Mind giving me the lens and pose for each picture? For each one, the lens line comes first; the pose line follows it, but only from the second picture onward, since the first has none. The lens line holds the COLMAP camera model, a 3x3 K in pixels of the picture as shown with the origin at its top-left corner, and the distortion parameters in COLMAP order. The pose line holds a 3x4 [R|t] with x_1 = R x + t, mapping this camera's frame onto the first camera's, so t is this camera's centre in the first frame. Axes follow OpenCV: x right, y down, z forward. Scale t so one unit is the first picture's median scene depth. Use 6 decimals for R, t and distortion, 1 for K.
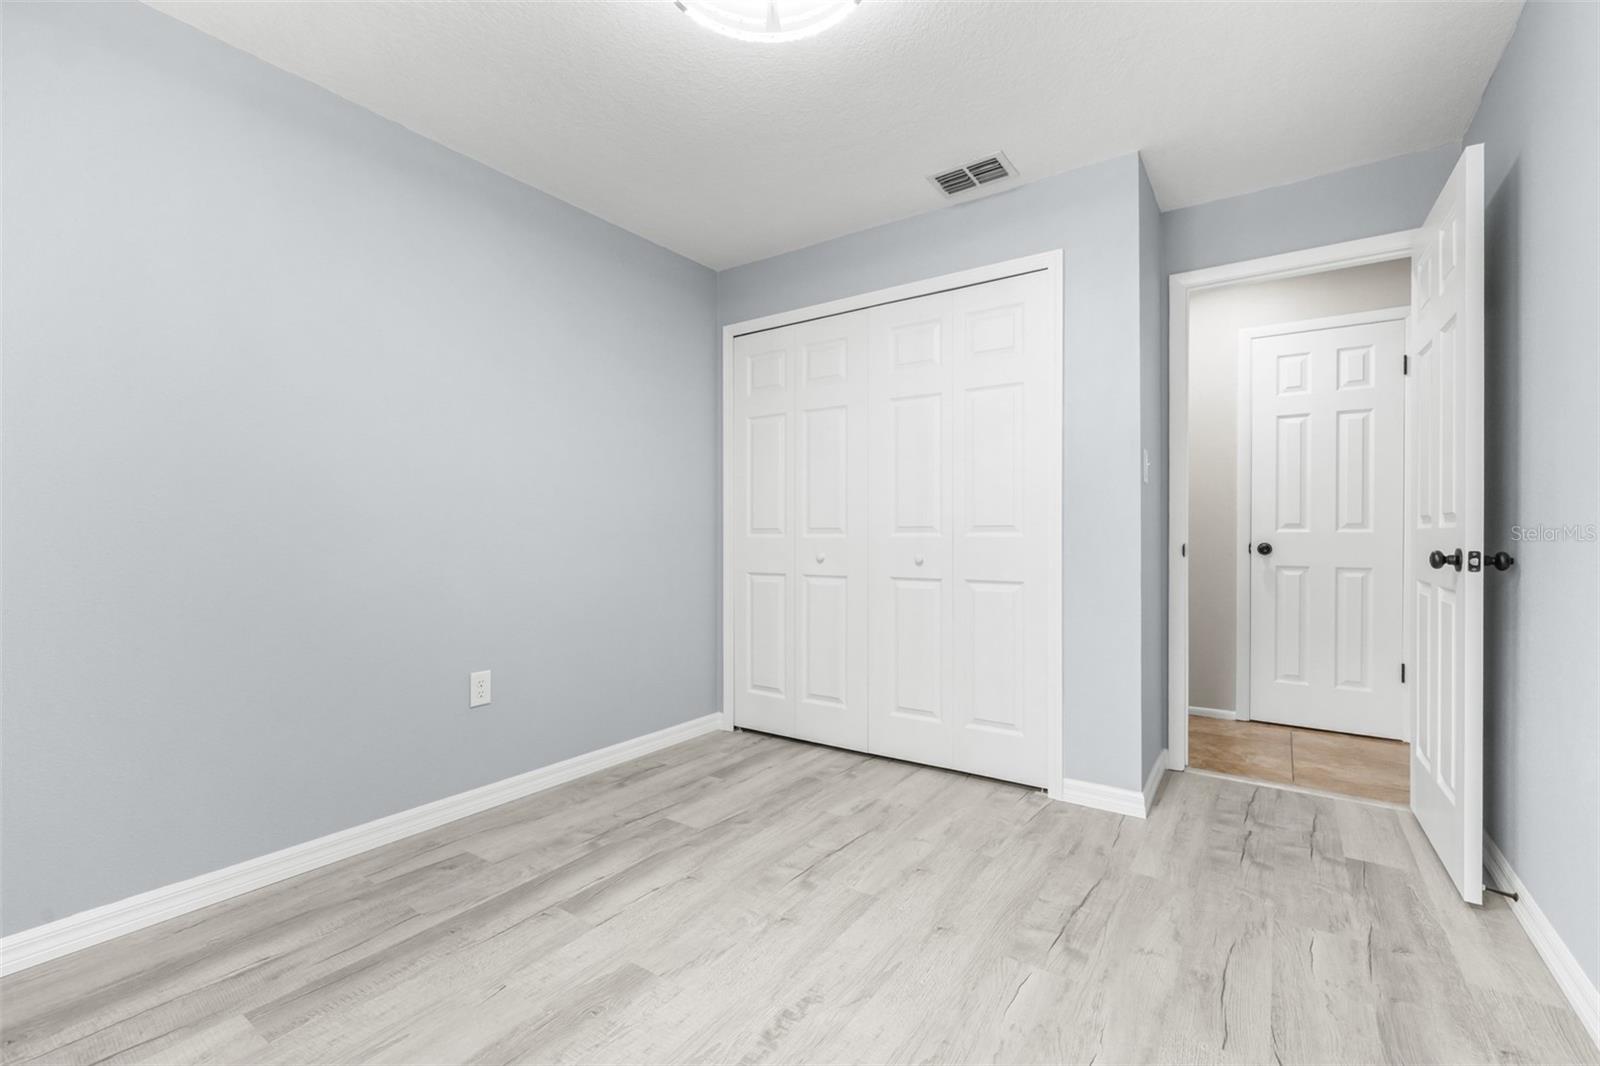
lens RADIAL K [[685.4, 0, 802.0], [0, 685.4, 542.7], [0, 0, 1]] dist [0.000948, 0.000194]
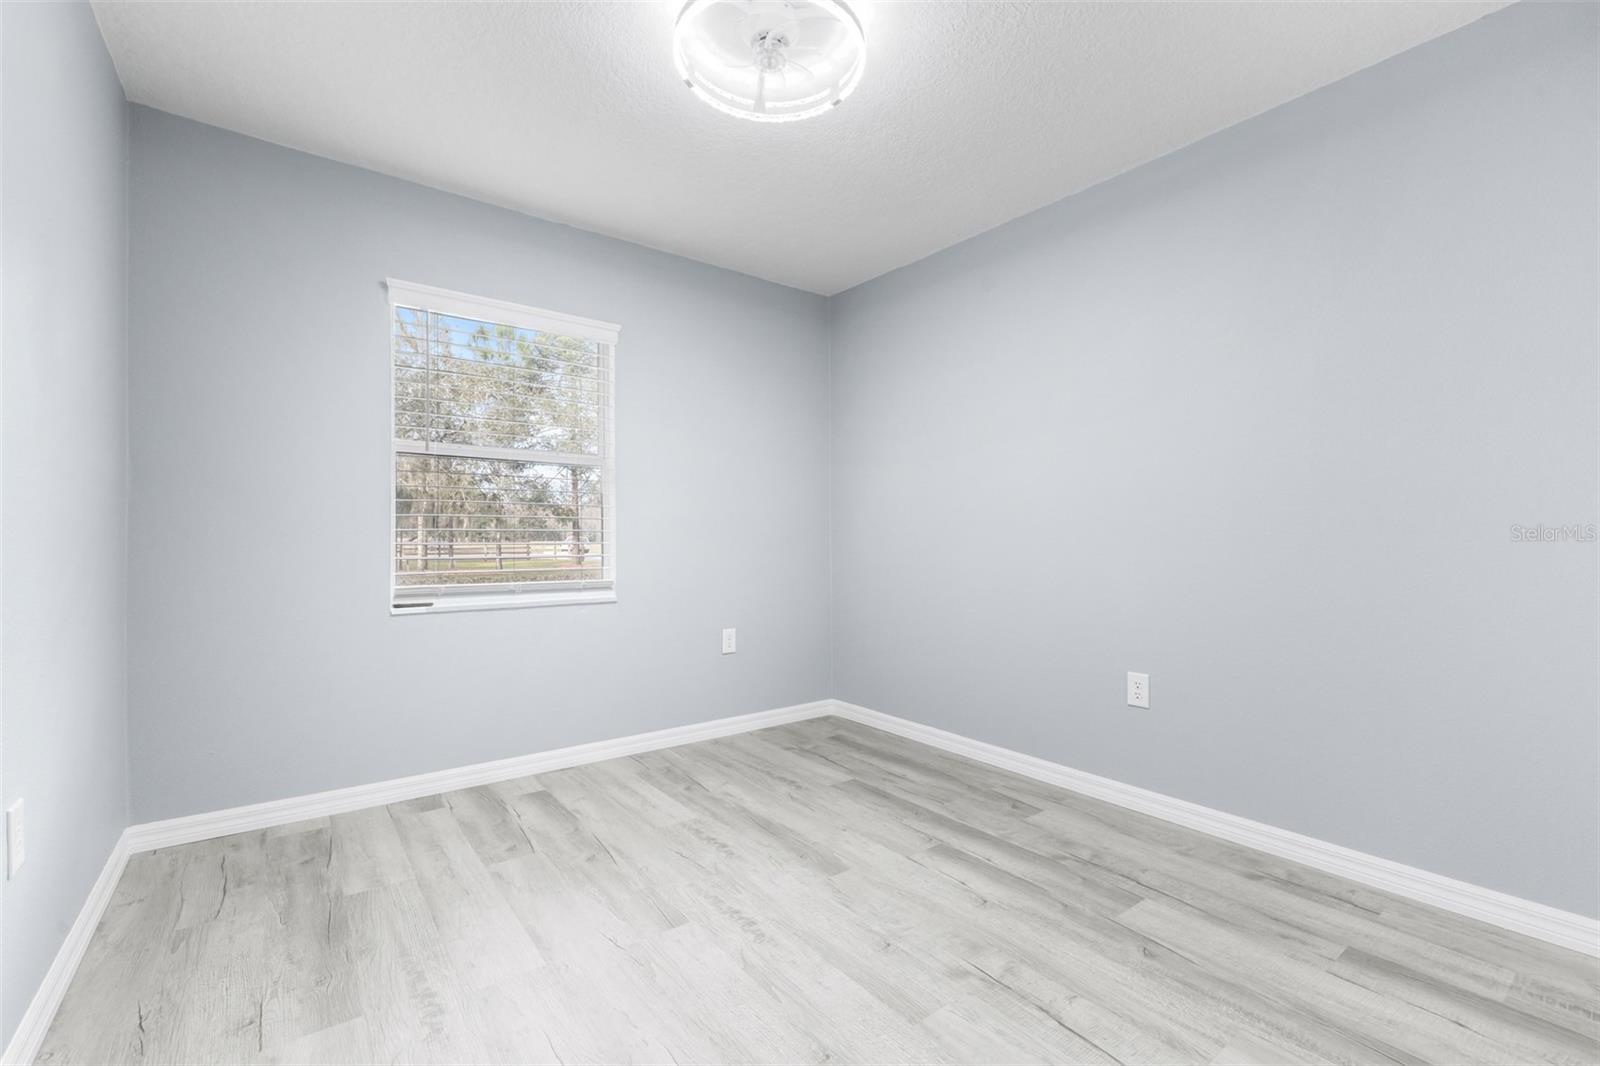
lens RADIAL K [[685.4, 0, 802.0], [0, 685.4, 542.7], [0, 0, 1]] dist [0.000948, 0.000194]
pose [[-0.300491, 0.006048, -0.953766, 0.773728], [-0.012501, 0.999869, 0.010279, -0.010562], [0.953703, 0.015012, -0.300376, 0.992881]]
